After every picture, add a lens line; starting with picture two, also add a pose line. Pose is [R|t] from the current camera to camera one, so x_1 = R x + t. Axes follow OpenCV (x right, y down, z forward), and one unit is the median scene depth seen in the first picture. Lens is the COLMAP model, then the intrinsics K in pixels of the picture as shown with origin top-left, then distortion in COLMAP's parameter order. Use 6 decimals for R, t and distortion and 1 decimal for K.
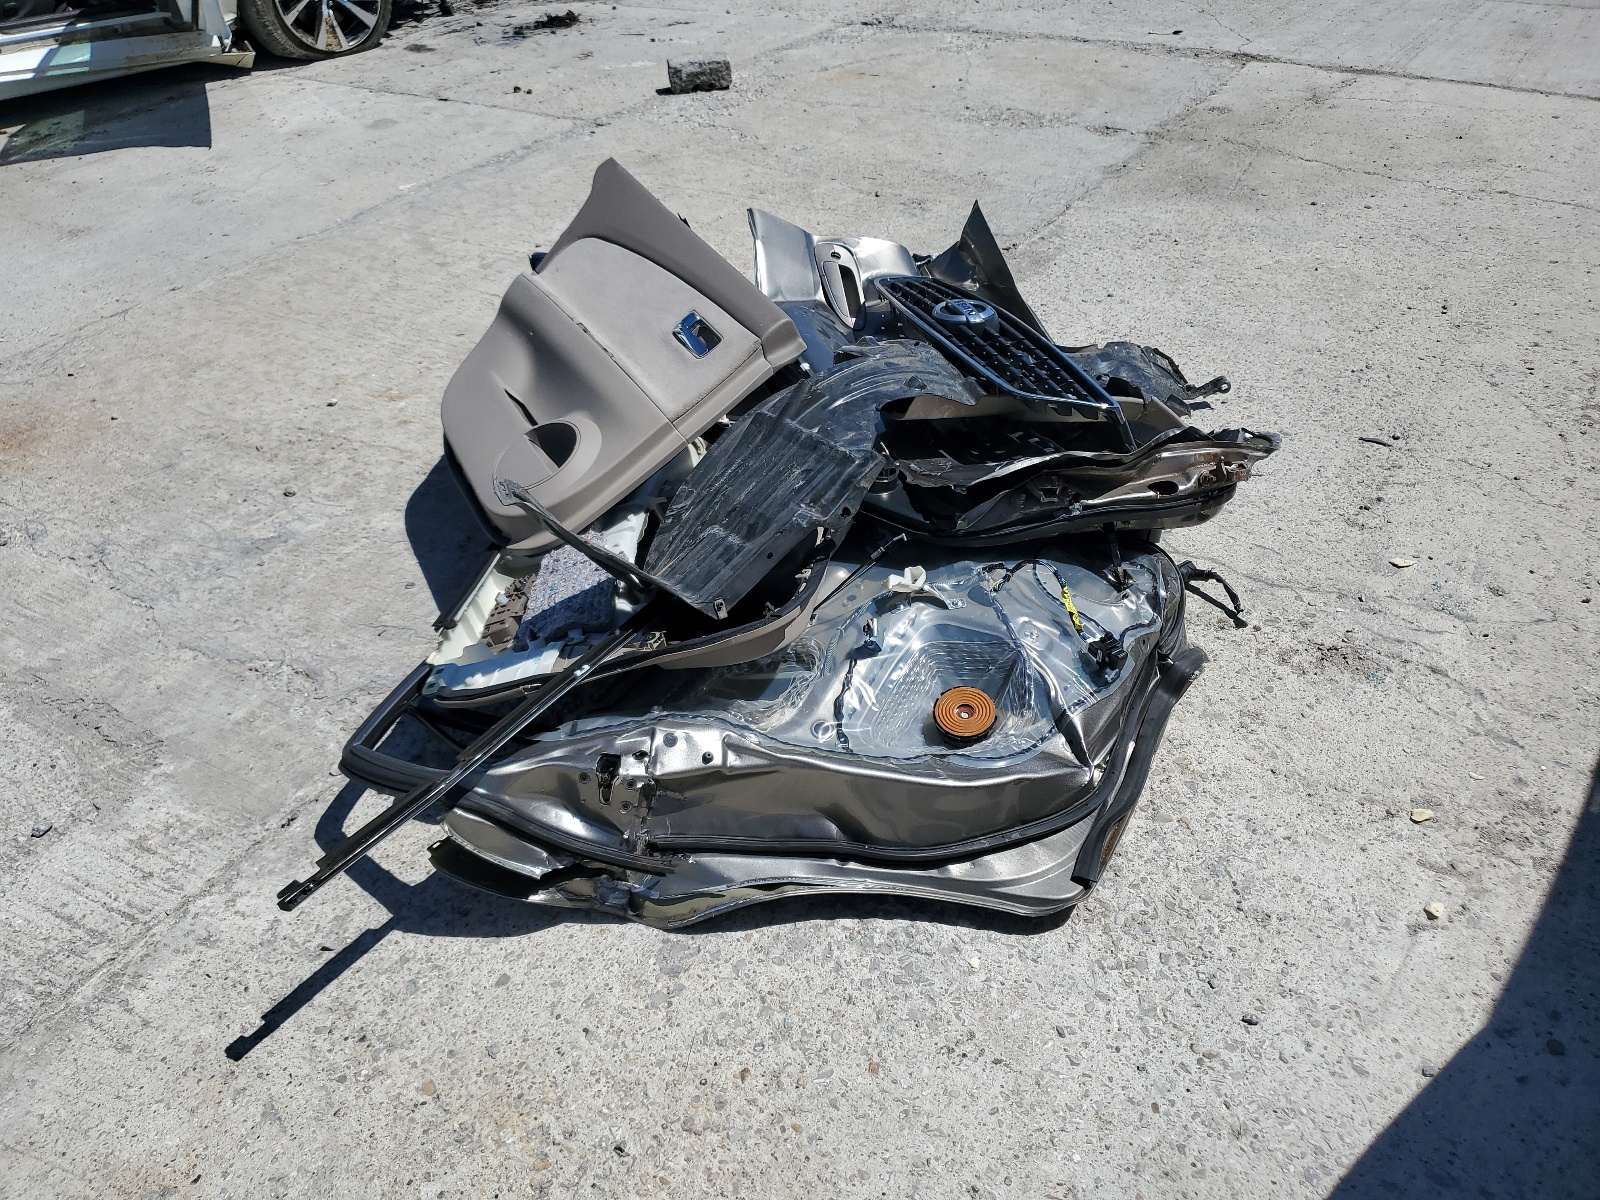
lens RADIAL K [[1243.3, 0, 800.0], [0, 1243.3, 600.0], [0, 0, 1]] dist [0.045069, -0.000735]
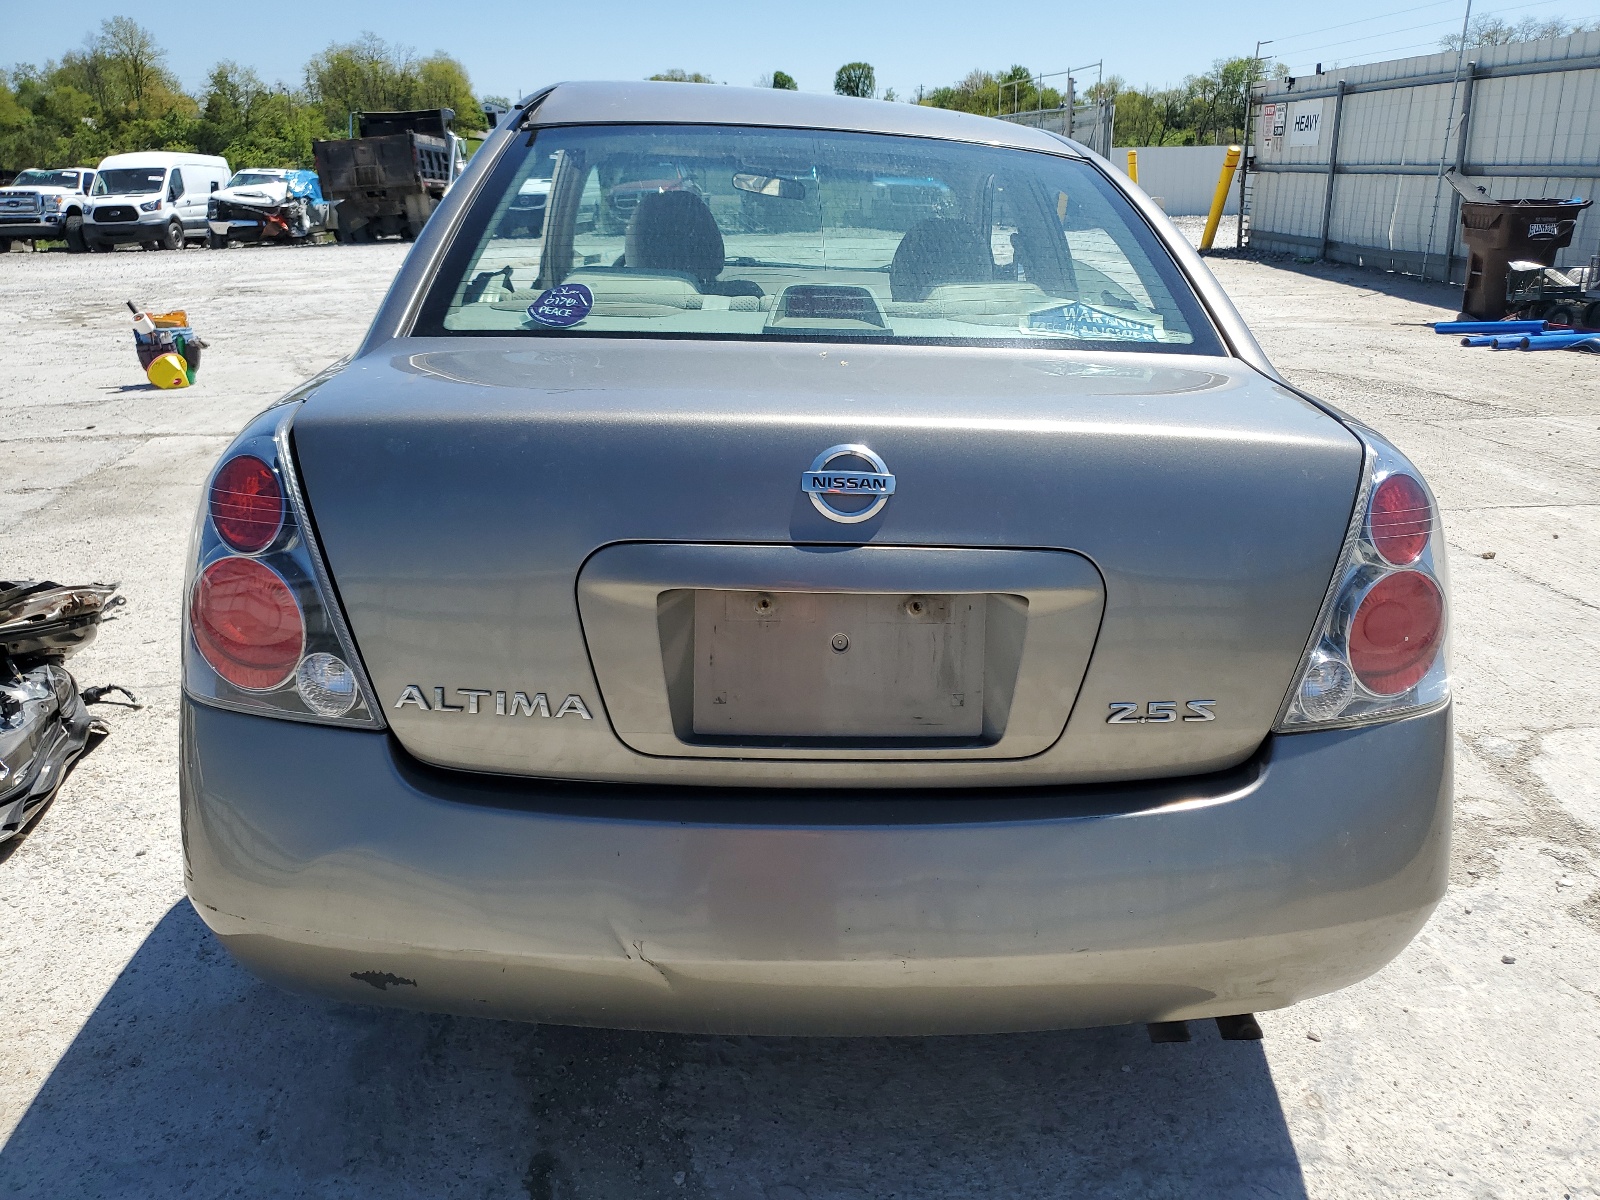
lens RADIAL K [[1243.3, 0, 800.0], [0, 1243.3, 600.0], [0, 0, 1]] dist [0.045069, -0.000735]
pose [[0.743180, -0.189020, 0.641837, 0.000112], [0.377876, 0.910211, -0.169486, 0.220138], [-0.552171, 0.368494, 0.747877, -0.293389]]
